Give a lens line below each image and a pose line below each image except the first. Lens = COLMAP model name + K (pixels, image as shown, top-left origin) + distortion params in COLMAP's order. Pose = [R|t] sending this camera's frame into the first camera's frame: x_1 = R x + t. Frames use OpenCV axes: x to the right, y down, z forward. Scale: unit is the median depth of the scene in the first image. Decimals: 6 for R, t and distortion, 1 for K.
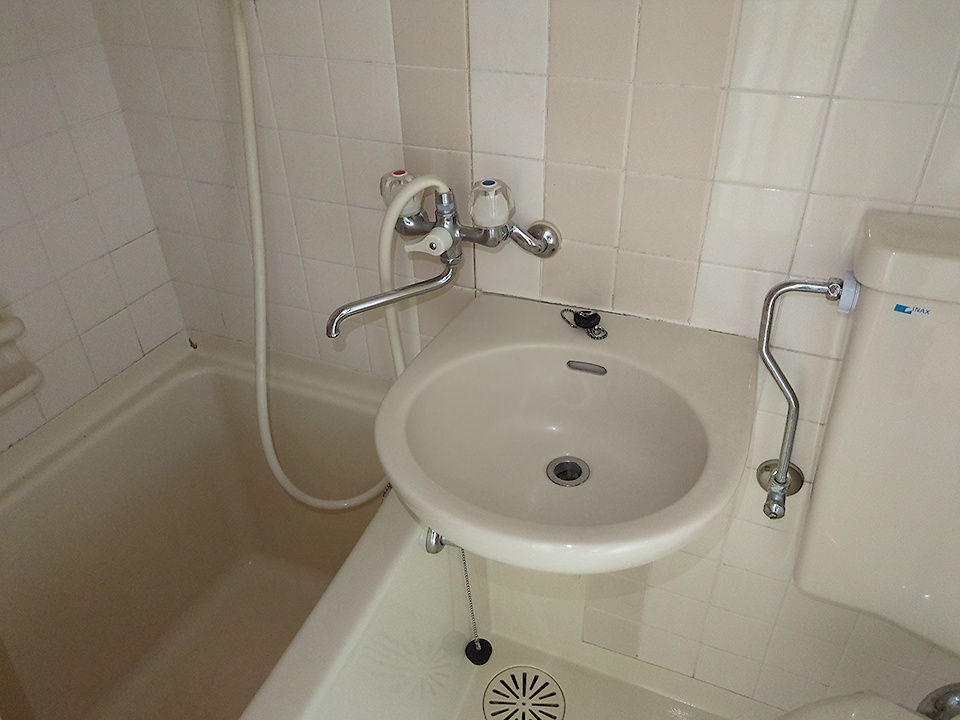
lens RADIAL K [[720.2, 0, 475.2], [0, 720.2, 353.2], [0, 0, 1]] dist [0.020562, -0.008446]
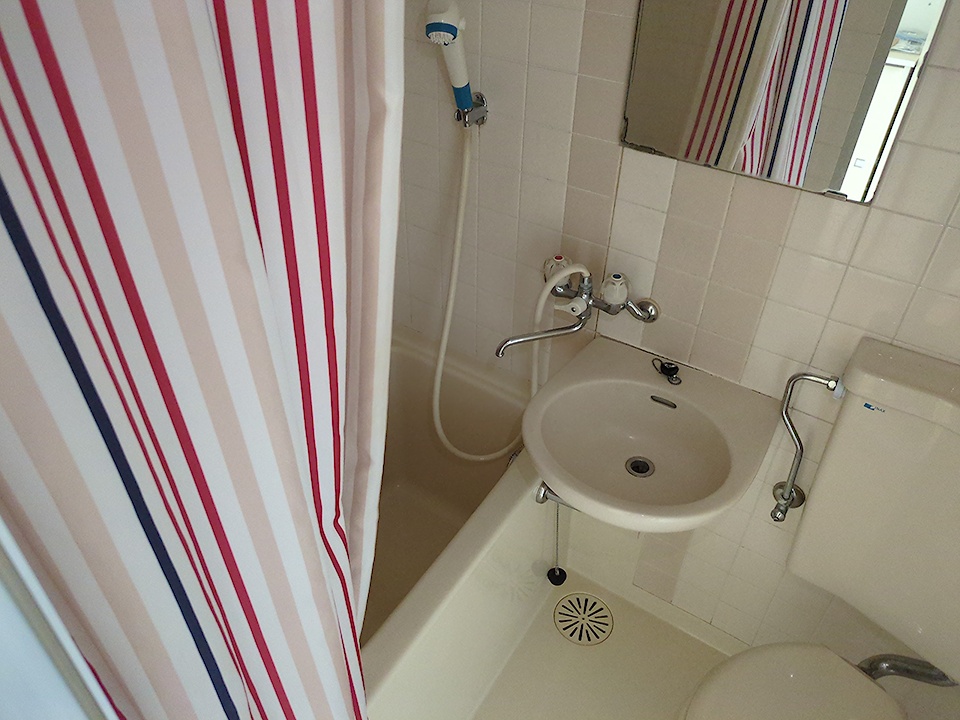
lens RADIAL K [[720.2, 0, 472.8], [0, 720.2, 361.4], [0, 0, 1]] dist [0.020562, -0.008446]
pose [[0.981147, 0.147776, -0.124547, -0.058344], [-0.137072, 0.986412, 0.090570, -0.140565], [0.136239, -0.071791, 0.988071, -0.513623]]
